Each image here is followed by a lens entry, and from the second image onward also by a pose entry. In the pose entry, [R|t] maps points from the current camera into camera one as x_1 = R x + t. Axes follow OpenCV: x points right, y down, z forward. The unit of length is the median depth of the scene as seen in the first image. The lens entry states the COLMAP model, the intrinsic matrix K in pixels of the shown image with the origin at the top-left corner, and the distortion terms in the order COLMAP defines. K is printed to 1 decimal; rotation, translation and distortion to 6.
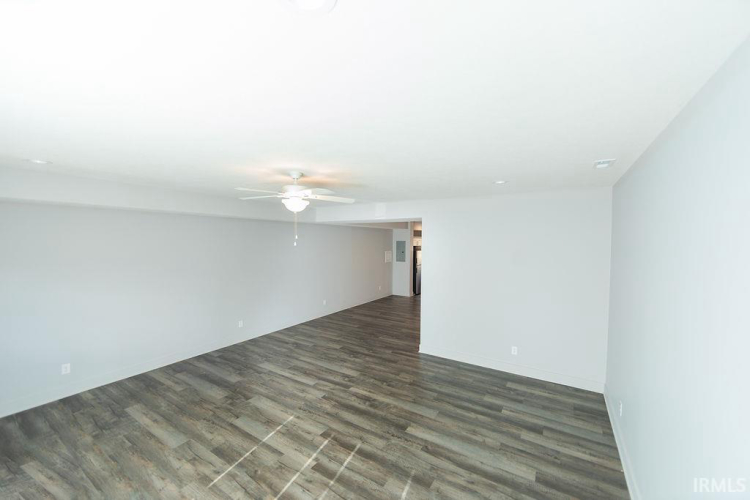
lens RADIAL K [[296.4, 0, 383.3], [0, 296.4, 245.3], [0, 0, 1]] dist [-0.004475, 0.000009]
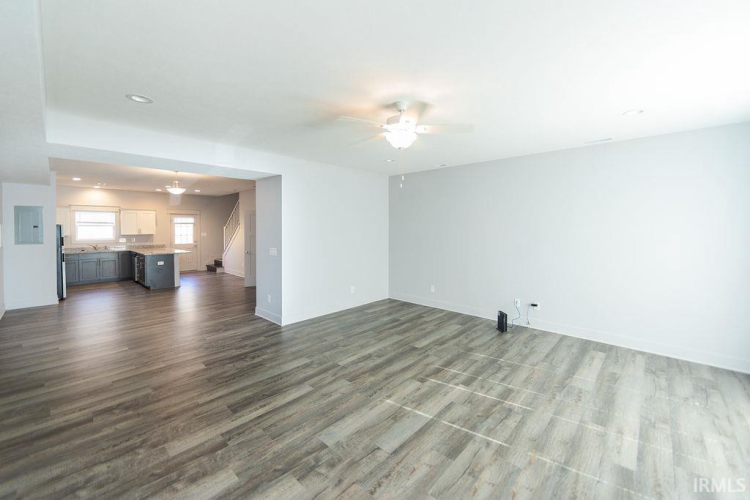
lens RADIAL K [[296.4, 0, 378.3], [0, 296.4, 227.9], [0, 0, 1]] dist [-0.004475, 0.000009]
pose [[0.195224, -0.012222, 0.980682, -1.025561], [0.019906, 0.999766, 0.008498, 0.096963], [-0.980557, 0.017863, 0.195422, 0.802477]]
